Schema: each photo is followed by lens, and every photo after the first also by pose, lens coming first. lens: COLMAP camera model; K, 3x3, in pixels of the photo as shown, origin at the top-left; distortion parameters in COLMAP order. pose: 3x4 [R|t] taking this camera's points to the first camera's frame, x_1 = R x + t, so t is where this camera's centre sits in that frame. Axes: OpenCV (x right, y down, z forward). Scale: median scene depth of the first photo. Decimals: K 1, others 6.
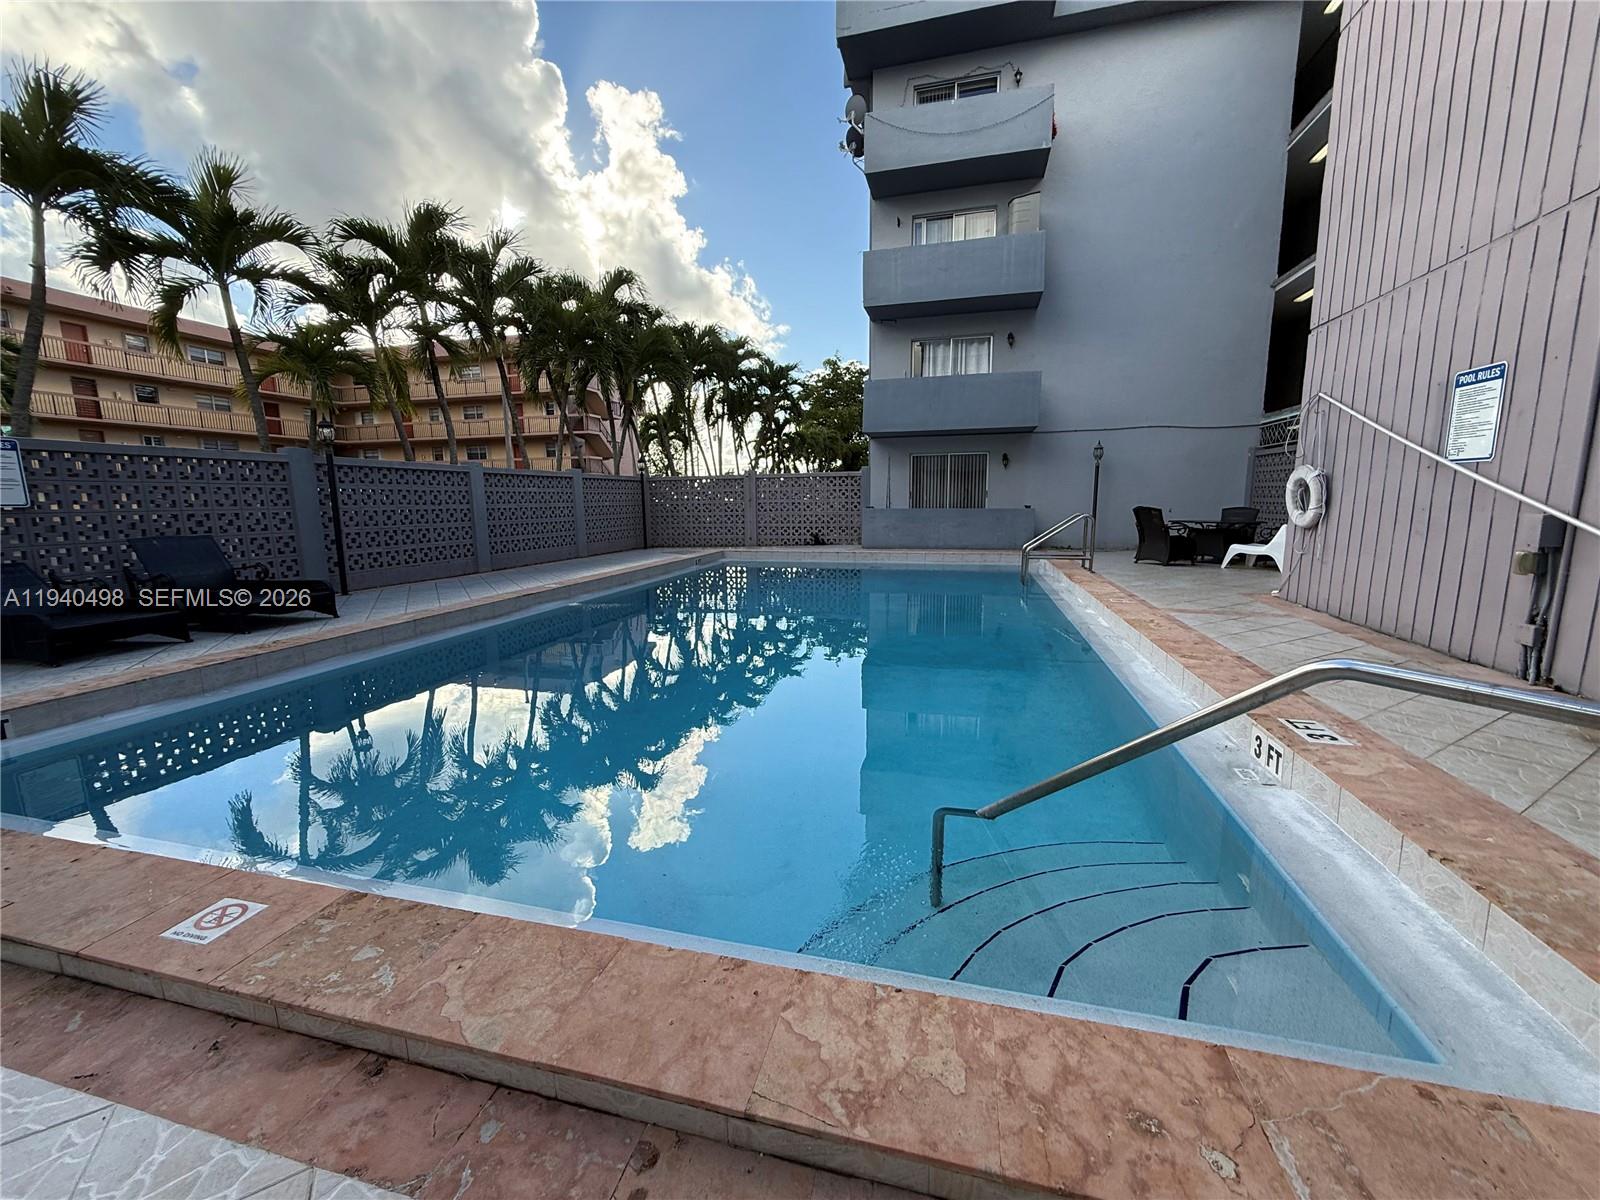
lens RADIAL K [[633.6, 0, 794.1], [0, 633.6, 599.3], [0, 0, 1]] dist [-0.002875, 0.001447]
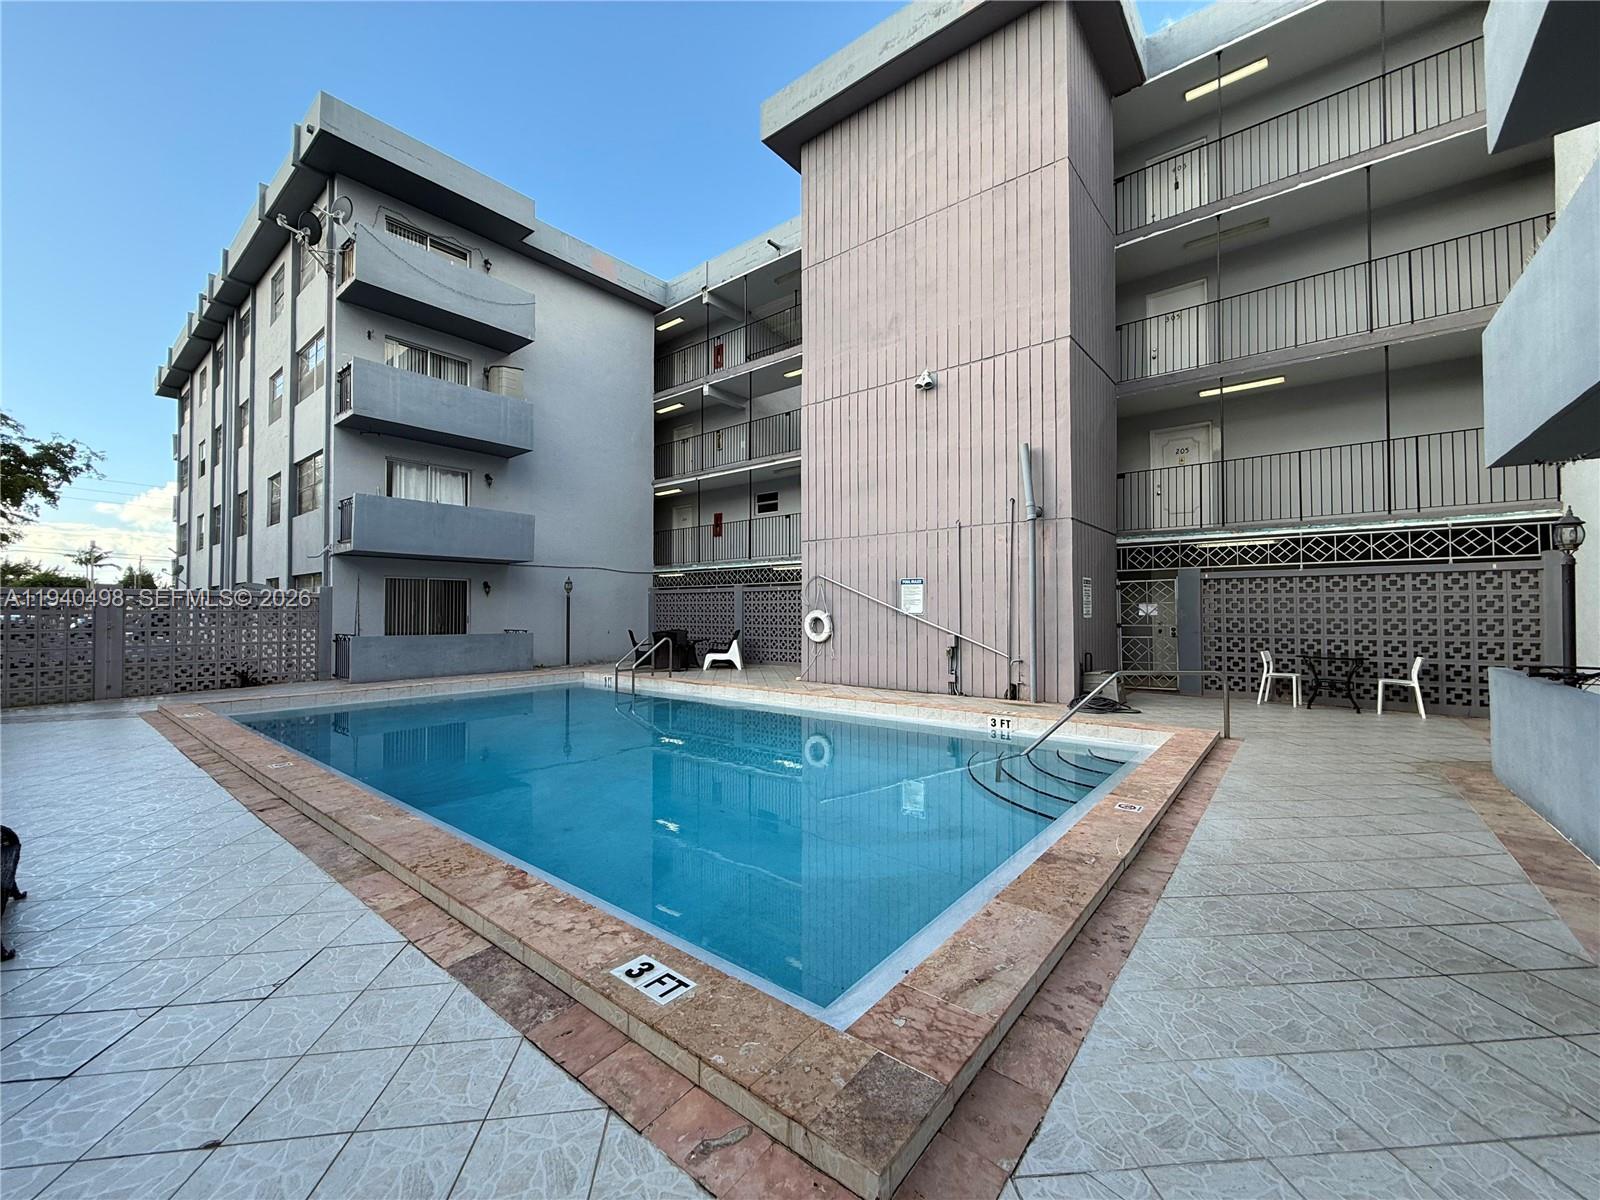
lens RADIAL K [[633.6, 0, 796.3], [0, 633.6, 600.1], [0, 0, 1]] dist [-0.002875, 0.001447]
pose [[0.409498, 0.027247, 0.911904, -0.517955], [0.138993, 0.986022, -0.091877, -0.037848], [-0.901661, 0.164372, 0.399987, 0.142022]]
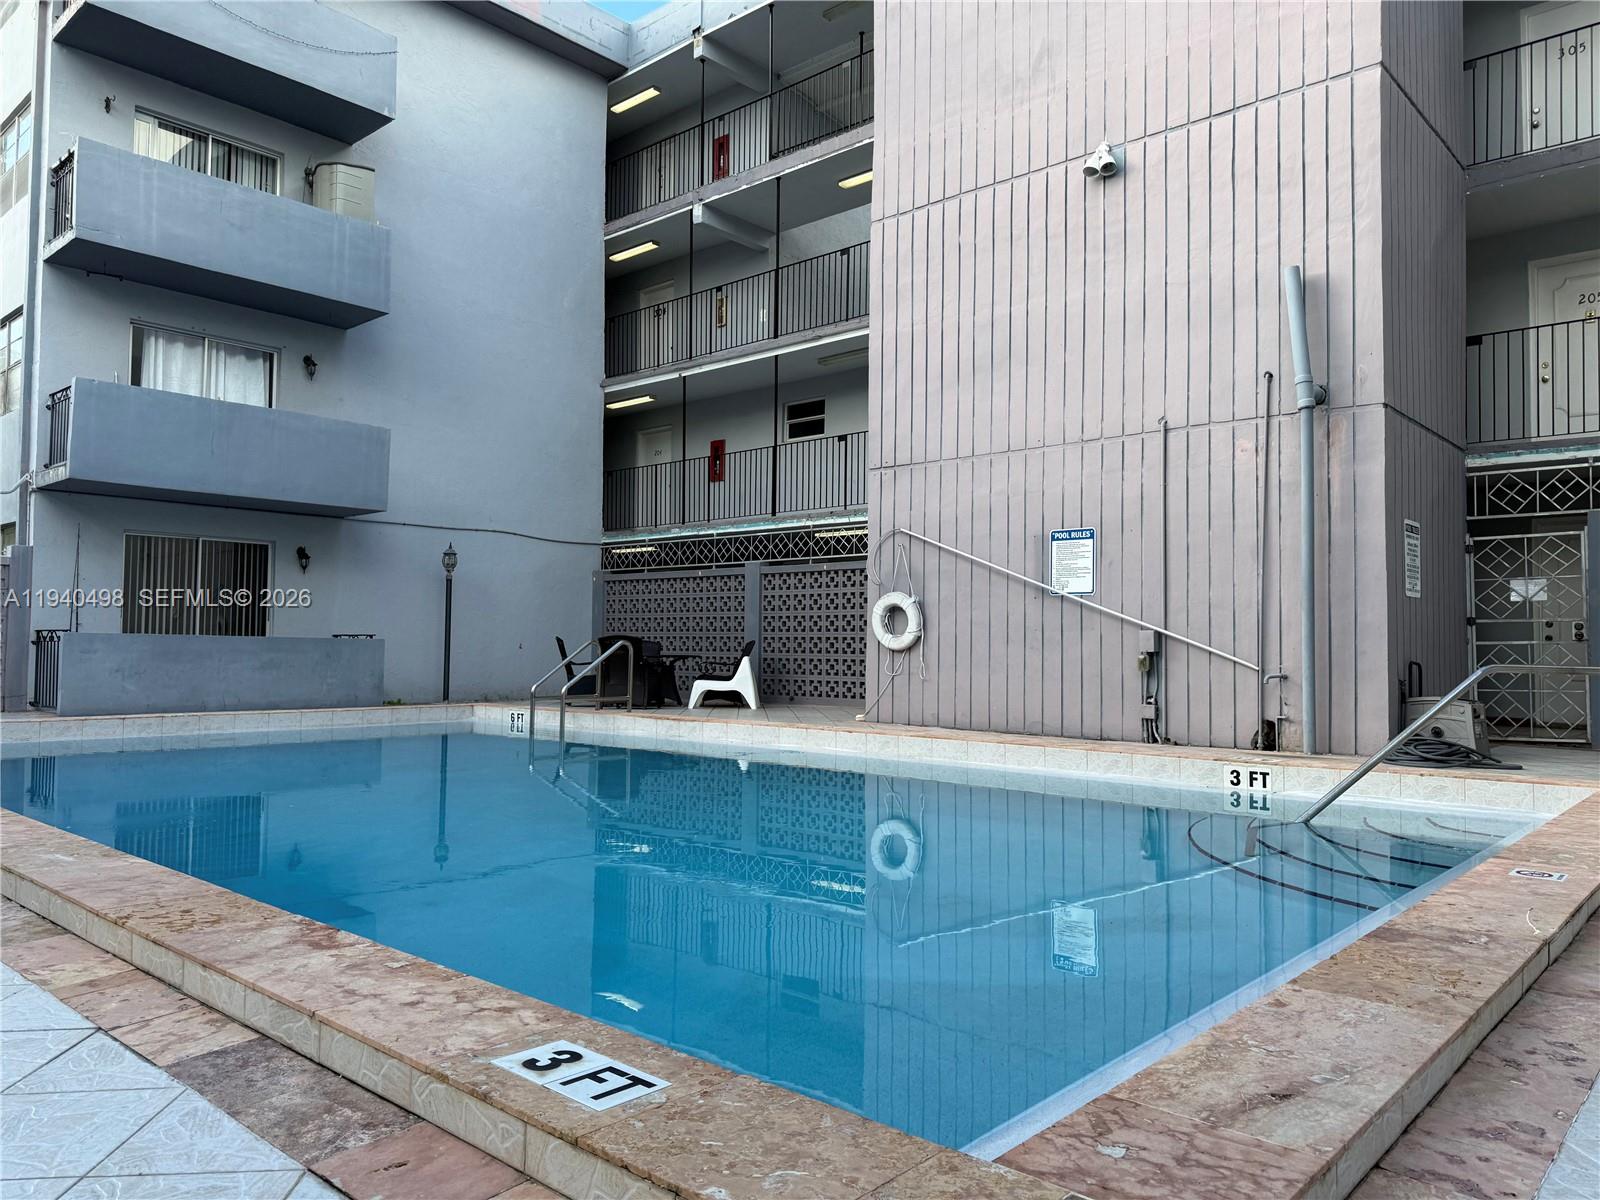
lens RADIAL K [[1123.6, 0, 800.0], [0, 1123.6, 608.0], [0, 0, 1]] dist [0.045876, -0.054867]
pose [[0.451037, 0.047382, 0.891247, -0.493152], [0.123856, 0.985605, -0.115078, 0.006243], [-0.883869, 0.162291, 0.438676, 0.165100]]
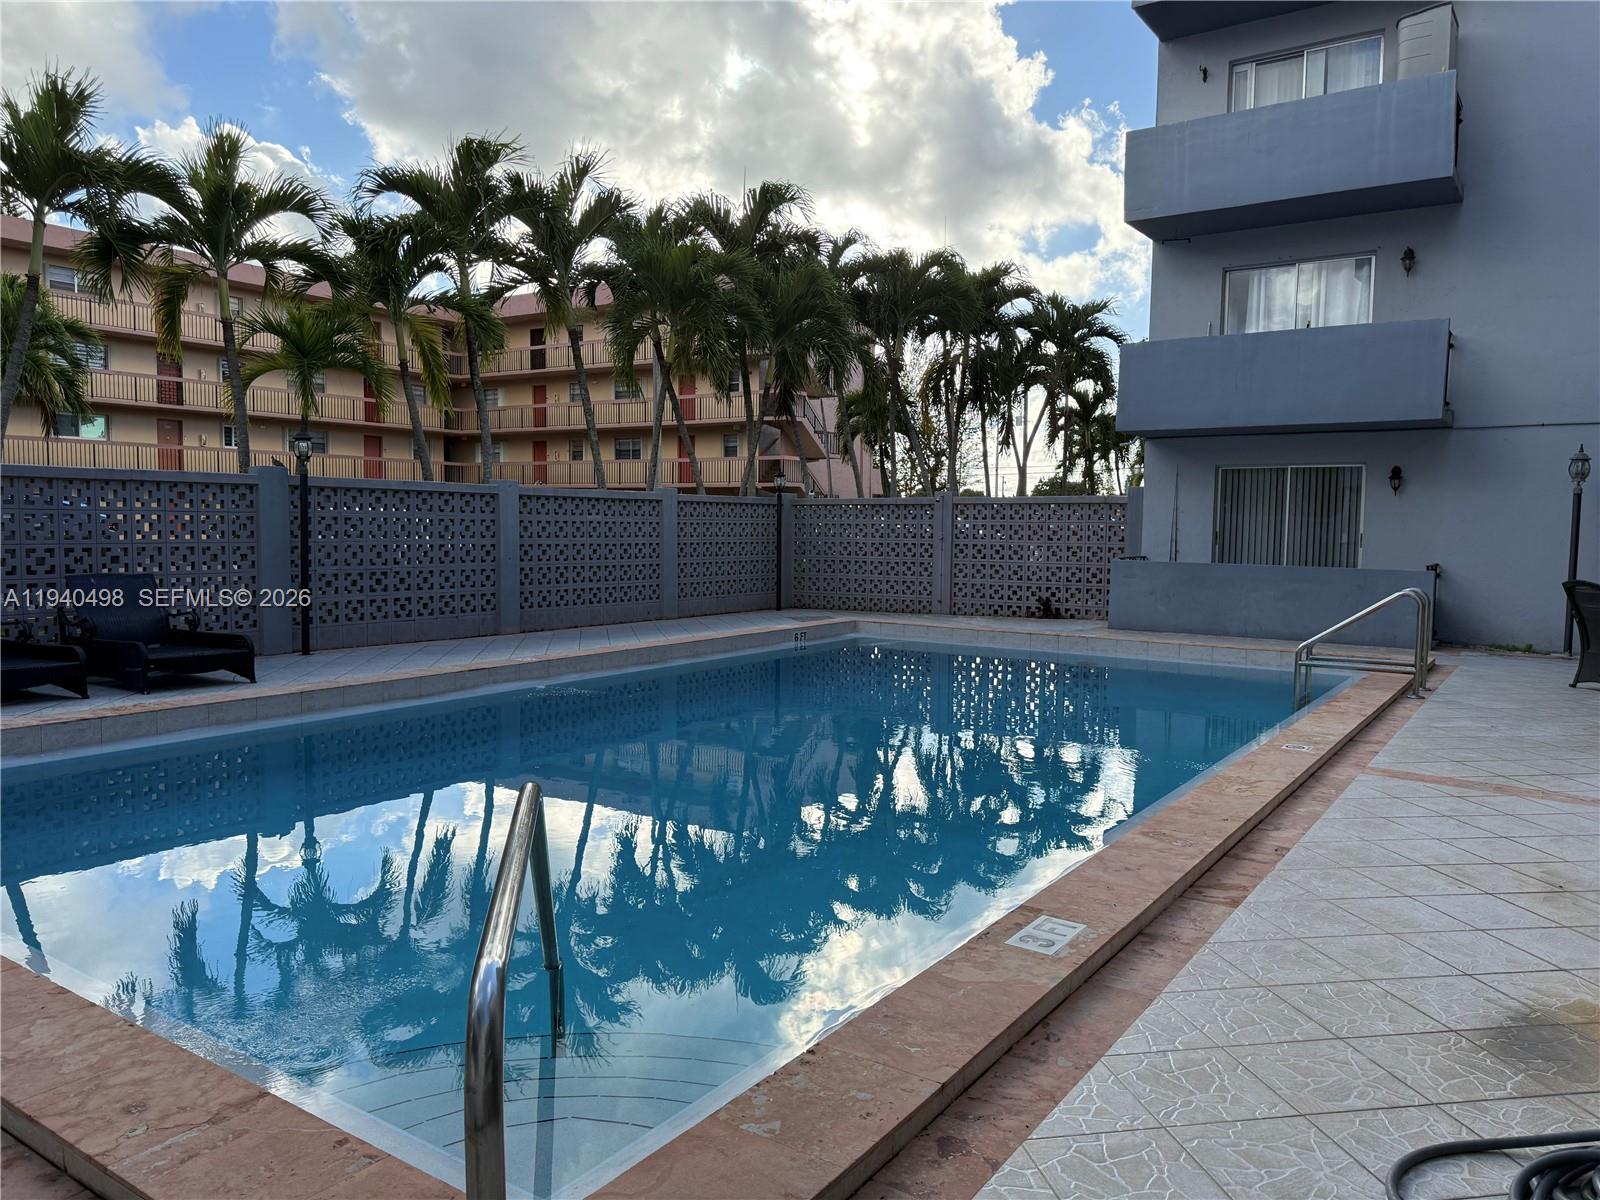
lens RADIAL K [[1123.6, 0, 805.5], [0, 1123.6, 607.2], [0, 0, 1]] dist [0.045876, -0.054867]
pose [[0.942943, 0.047344, -0.329570, 0.226988], [-0.073711, 0.994961, -0.067967, -0.011392], [0.324692, 0.088381, 0.941681, -0.072462]]
